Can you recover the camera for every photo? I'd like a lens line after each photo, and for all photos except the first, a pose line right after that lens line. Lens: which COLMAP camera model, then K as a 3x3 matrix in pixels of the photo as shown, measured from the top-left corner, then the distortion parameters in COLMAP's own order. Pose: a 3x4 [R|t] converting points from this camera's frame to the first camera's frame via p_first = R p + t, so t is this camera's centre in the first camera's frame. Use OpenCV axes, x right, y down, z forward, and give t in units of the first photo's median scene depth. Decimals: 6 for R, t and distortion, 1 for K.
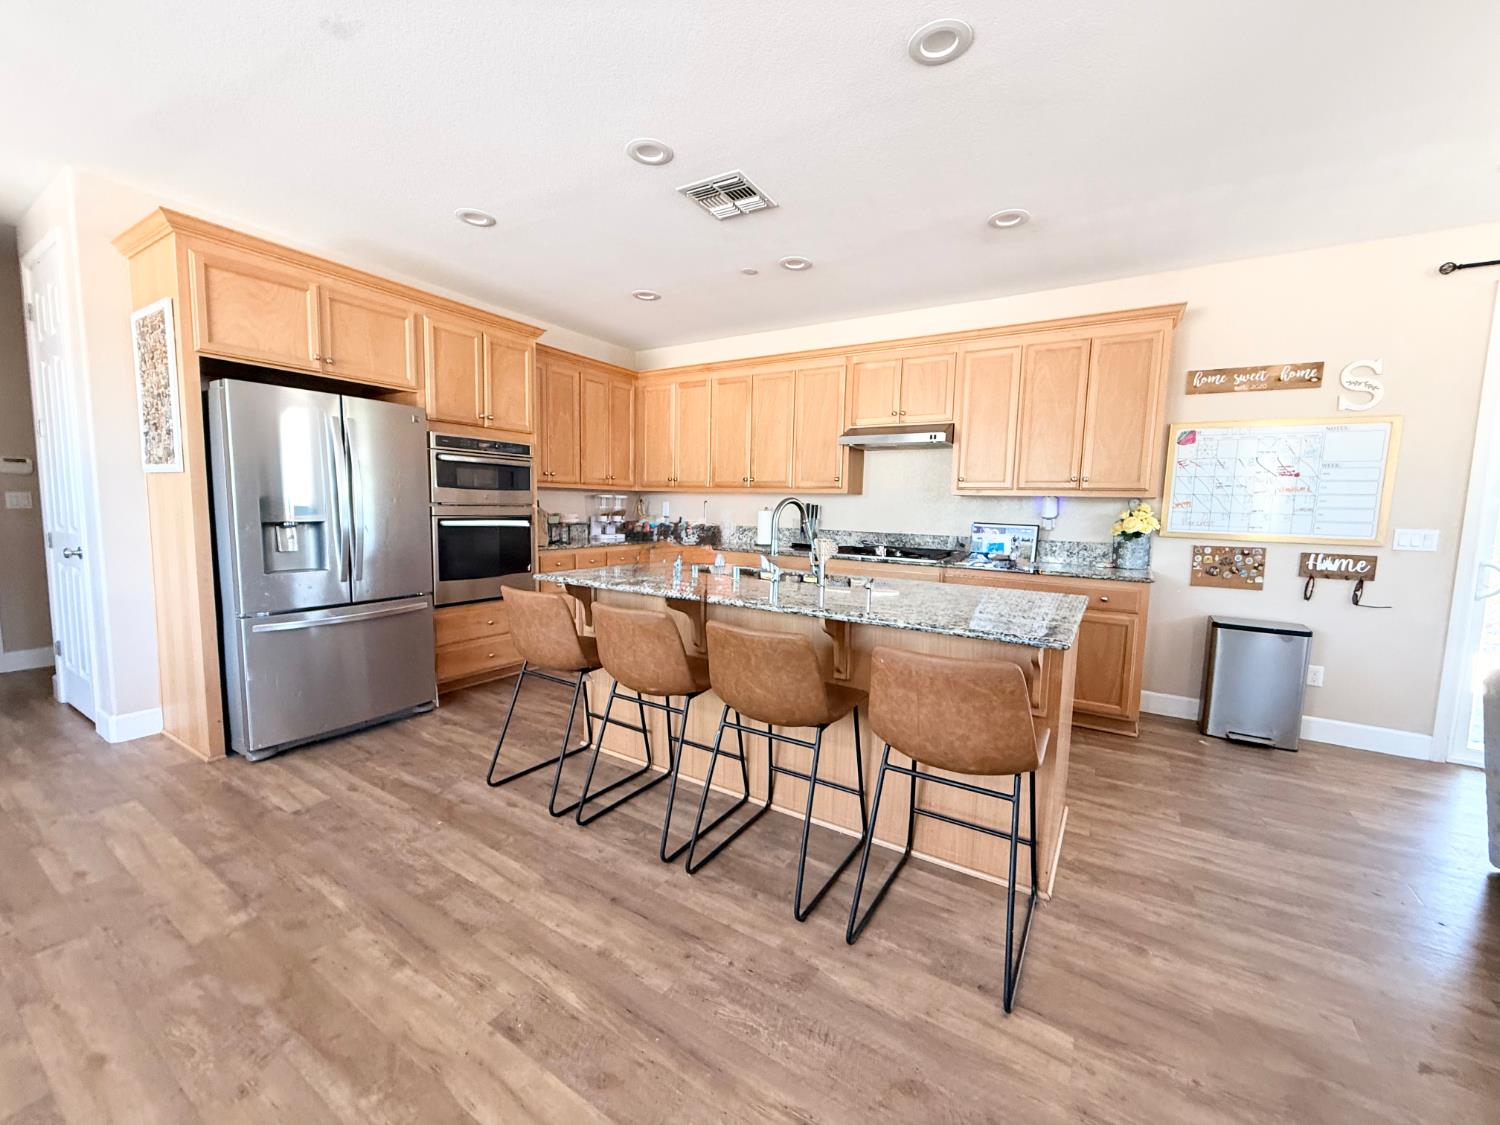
lens RADIAL K [[593.8, 0, 751.1], [0, 593.8, 562.6], [0, 0, 1]] dist [0.001616, -0.000019]
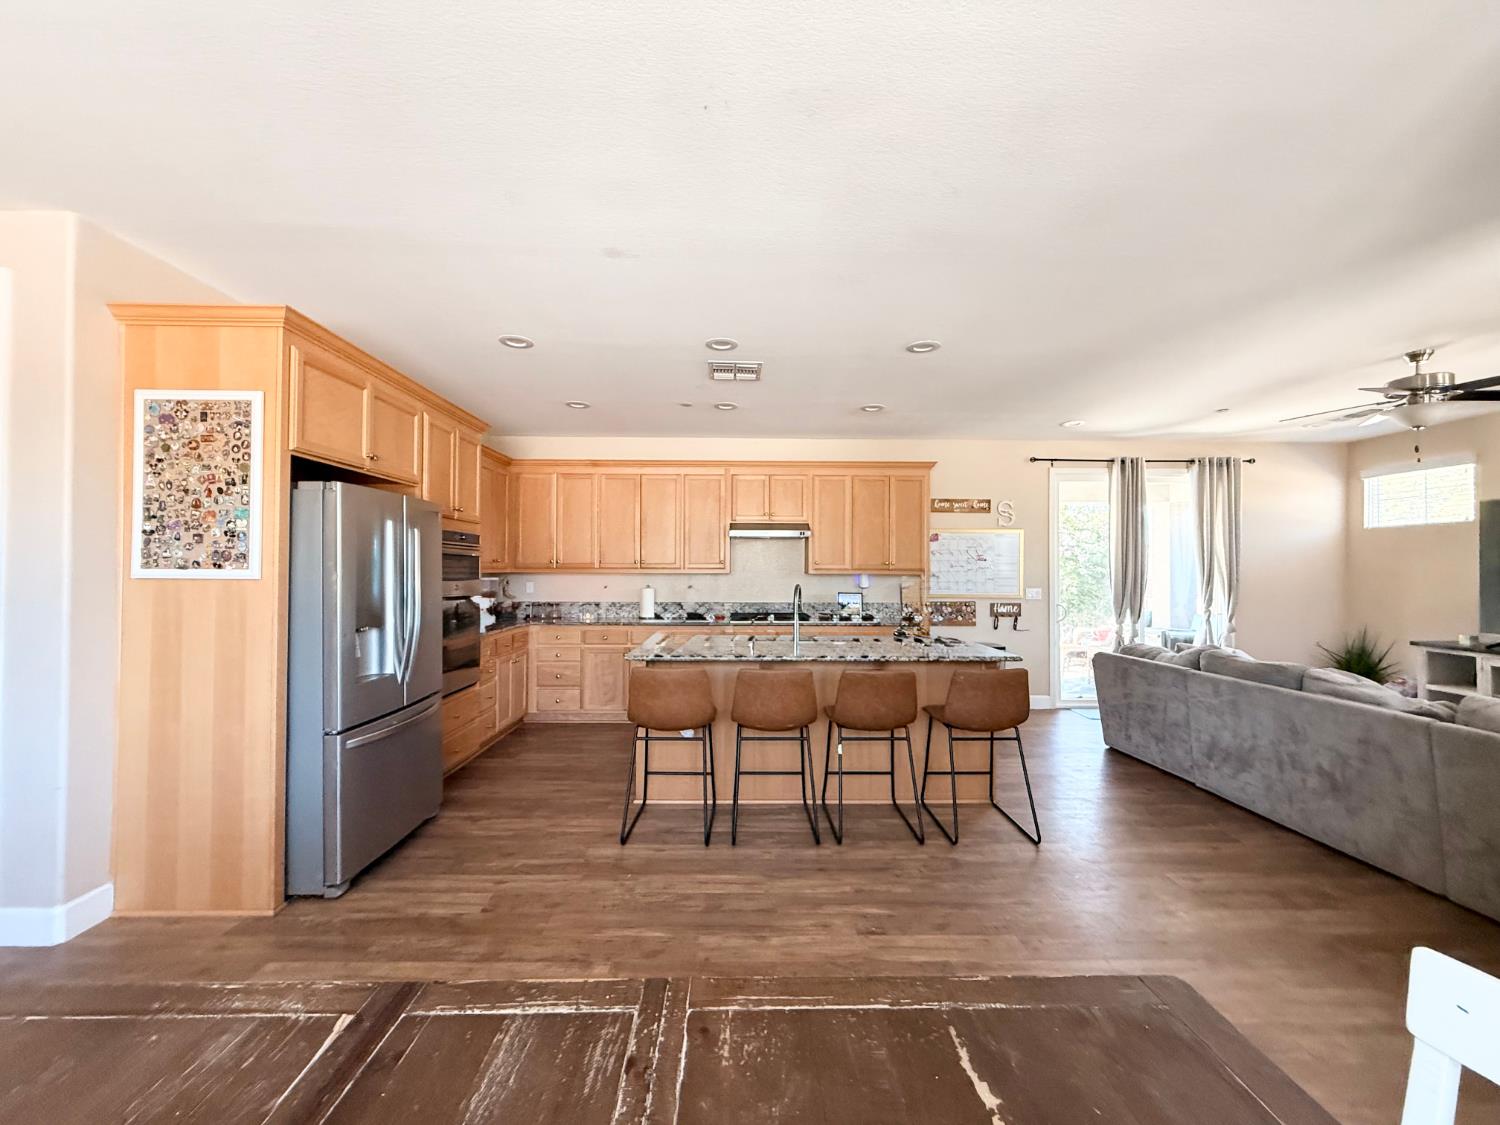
lens RADIAL K [[593.8, 0, 747.4], [0, 593.8, 562.7], [0, 0, 1]] dist [0.001616, -0.000019]
pose [[0.840244, -0.013910, 0.542030, -0.740251], [0.069772, 0.994133, -0.082647, -0.046524], [-0.537701, 0.107262, 0.836285, -0.128312]]
